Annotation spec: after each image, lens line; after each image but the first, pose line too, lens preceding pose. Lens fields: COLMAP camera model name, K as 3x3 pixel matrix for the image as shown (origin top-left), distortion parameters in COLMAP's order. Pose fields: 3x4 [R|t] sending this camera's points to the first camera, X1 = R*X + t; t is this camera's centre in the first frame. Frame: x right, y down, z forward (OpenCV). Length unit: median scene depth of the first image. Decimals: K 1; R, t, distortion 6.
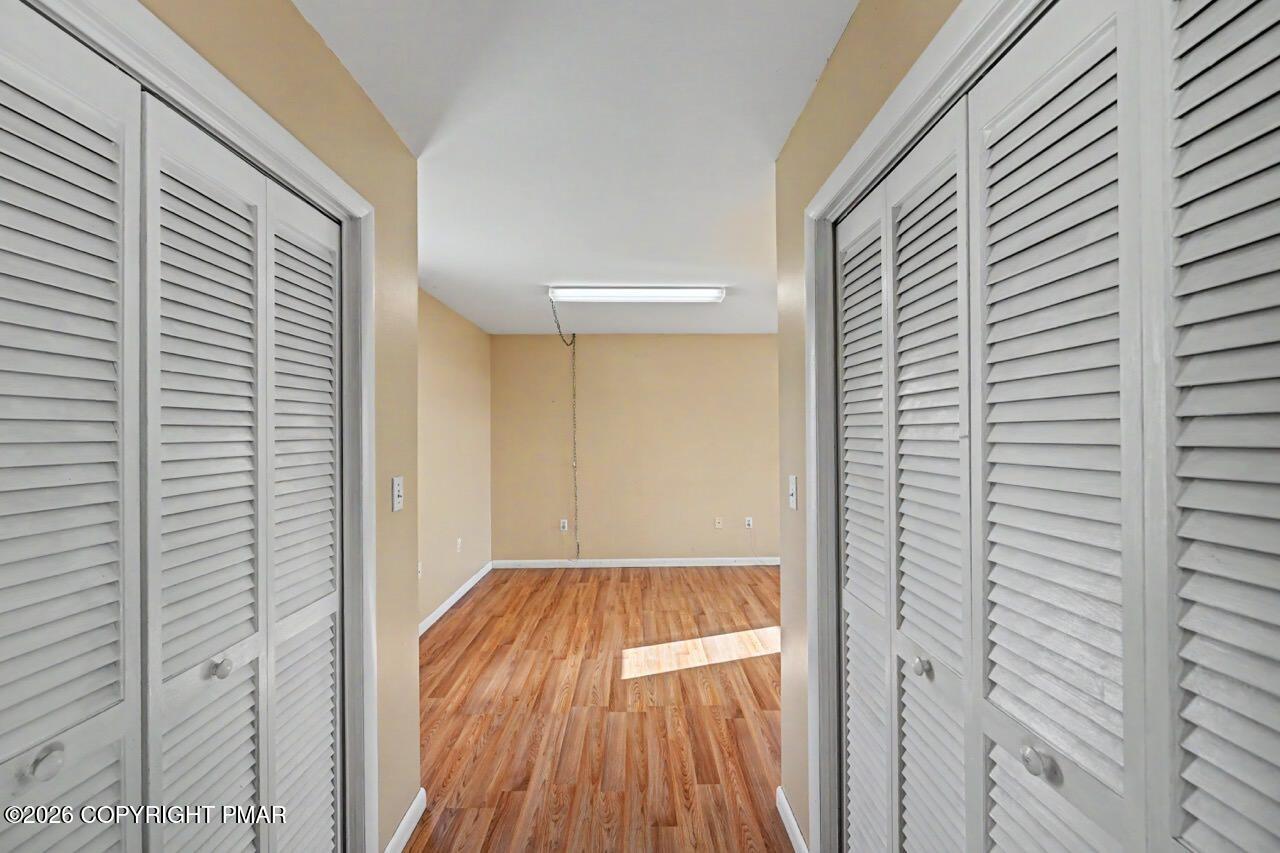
lens RADIAL K [[505.2, 0, 639.7], [0, 505.2, 430.1], [0, 0, 1]] dist [-0.002872, -0.001224]
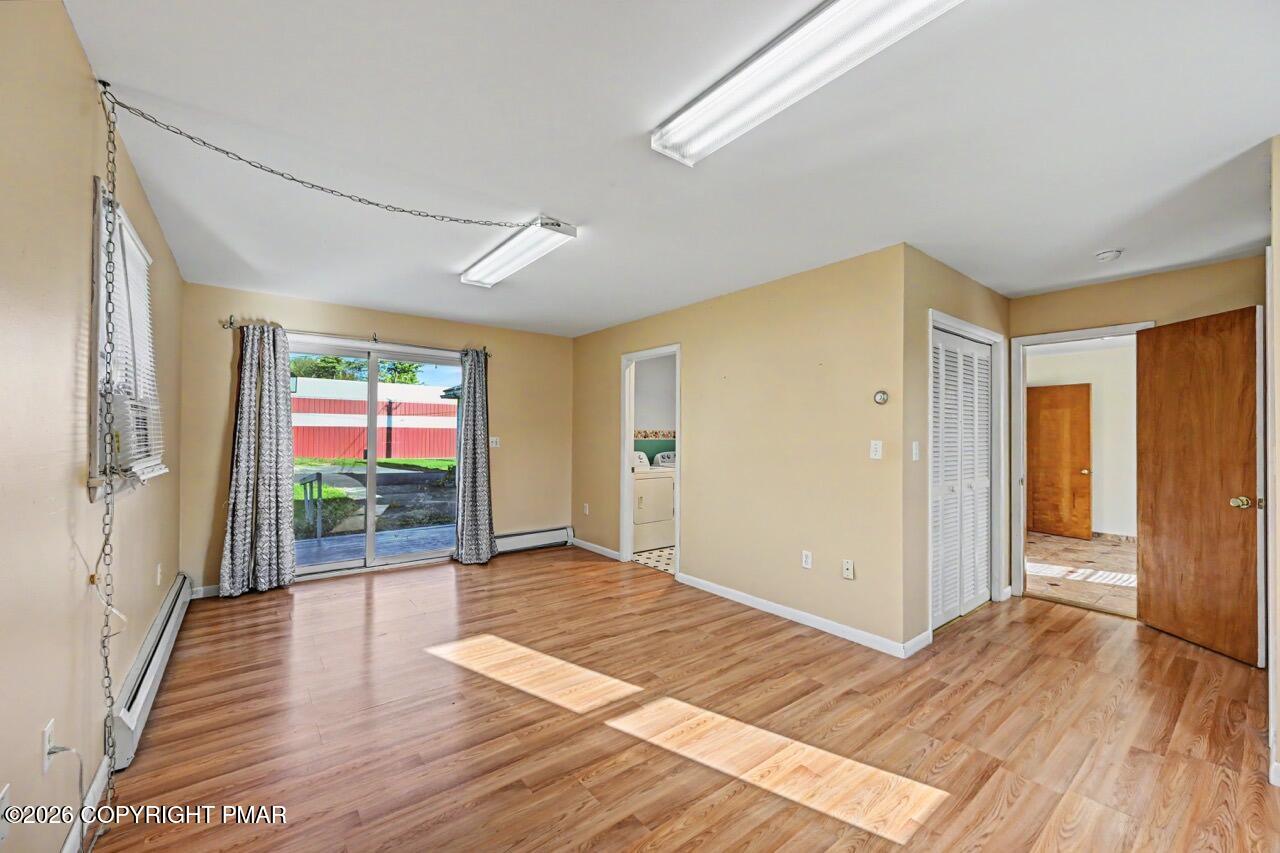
lens RADIAL K [[505.2, 0, 638.5], [0, 505.2, 428.1], [0, 0, 1]] dist [-0.002872, -0.001224]
pose [[-0.607118, 0.005360, 0.794594, -0.307027], [-0.005387, 0.999927, -0.010861, 0.046247], [-0.794594, -0.010874, -0.607044, 1.734006]]
